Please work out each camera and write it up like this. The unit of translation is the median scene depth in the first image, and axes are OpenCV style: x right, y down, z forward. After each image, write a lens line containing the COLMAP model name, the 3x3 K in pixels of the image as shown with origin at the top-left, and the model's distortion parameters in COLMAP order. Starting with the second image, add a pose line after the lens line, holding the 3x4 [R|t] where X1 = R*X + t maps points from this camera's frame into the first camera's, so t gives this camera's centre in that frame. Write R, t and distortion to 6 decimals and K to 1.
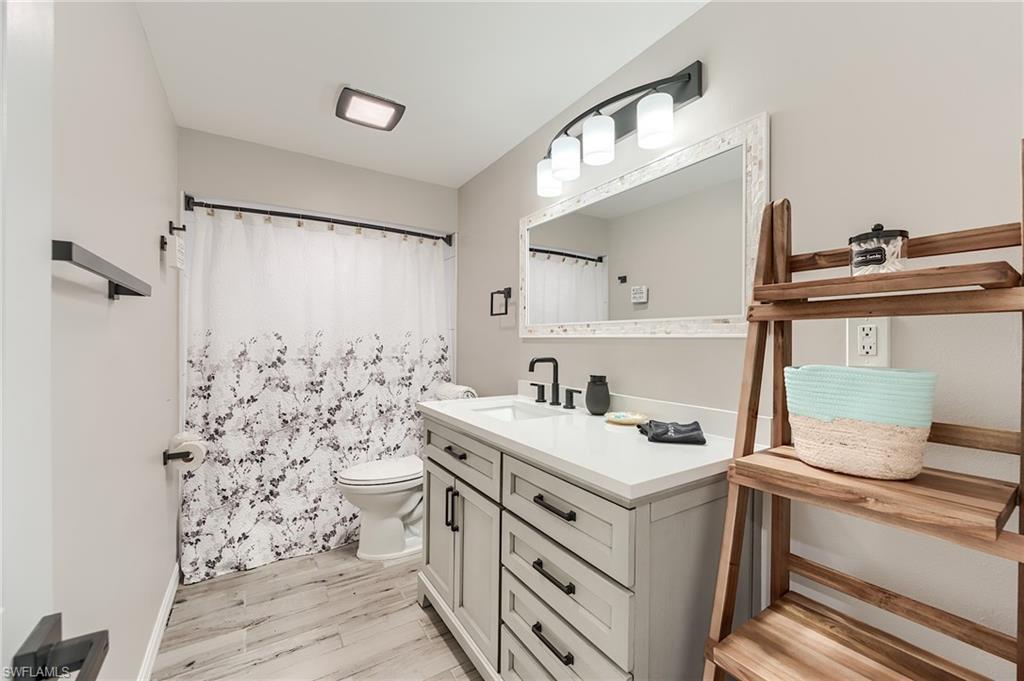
lens RADIAL K [[411.2, 0, 496.4], [0, 411.2, 337.0], [0, 0, 1]] dist [-0.002639, -0.002925]
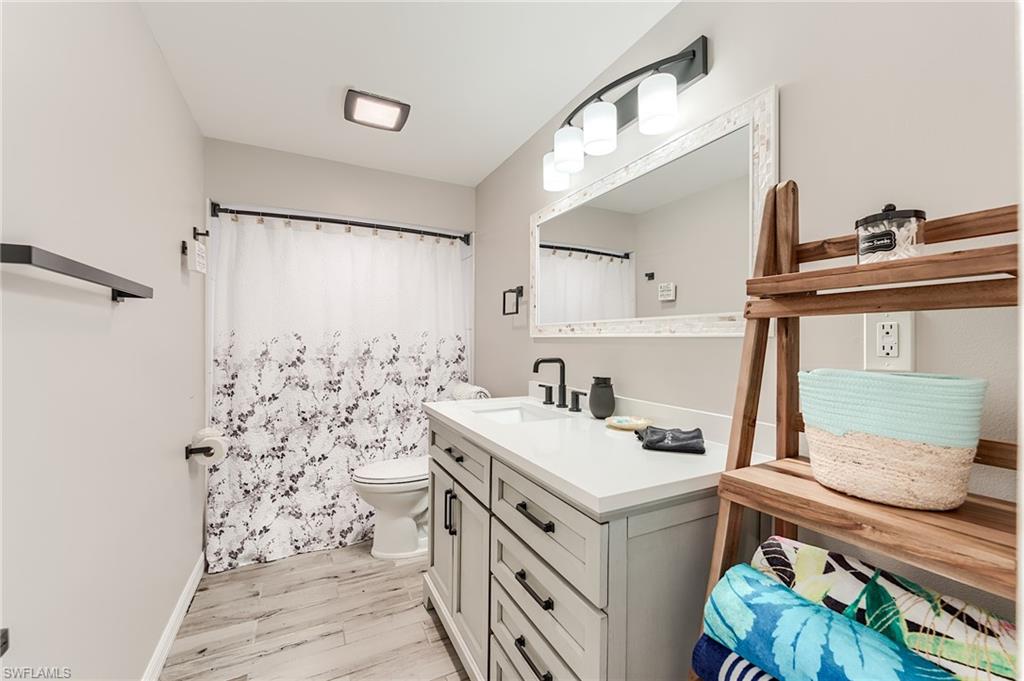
lens RADIAL K [[411.2, 0, 495.2], [0, 411.2, 337.4], [0, 0, 1]] dist [-0.002639, -0.002925]
pose [[0.995498, -0.001703, -0.094770, 0.085888], [0.001809, 0.999998, 0.001029, 0.000428], [0.094768, -0.001196, 0.995499, 0.030734]]
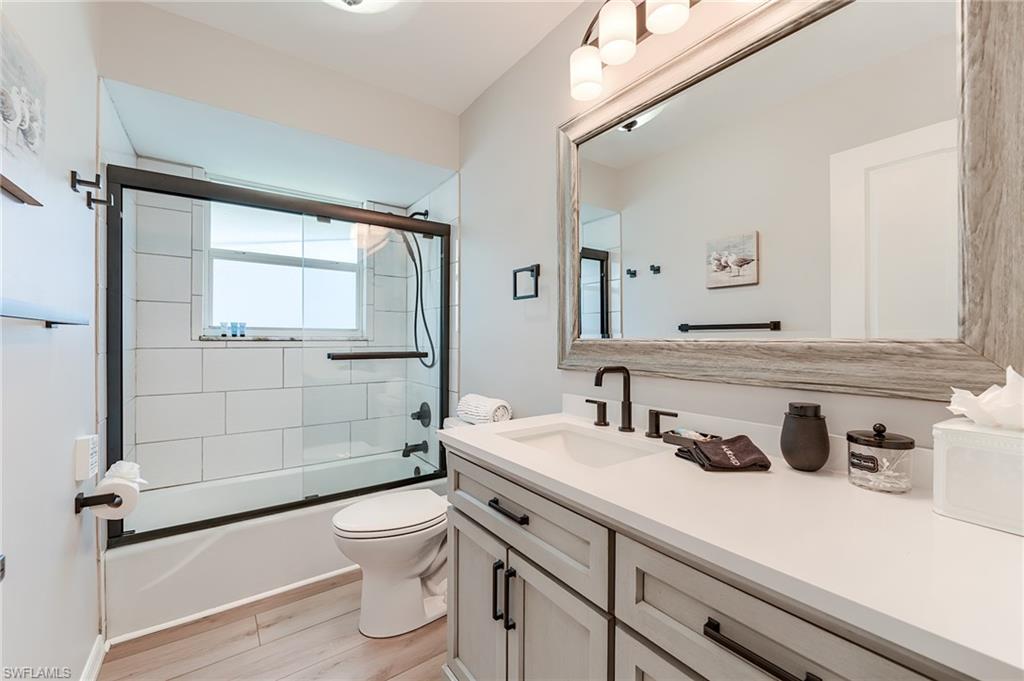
lens RADIAL K [[411.2, 0, 505.1], [0, 411.2, 337.4], [0, 0, 1]] dist [-0.002639, -0.002925]
pose [[0.996929, -0.002872, 0.078262, -0.145441], [0.002605, 0.999990, 0.003513, -0.006264], [-0.078271, -0.003299, 0.996927, 0.304676]]
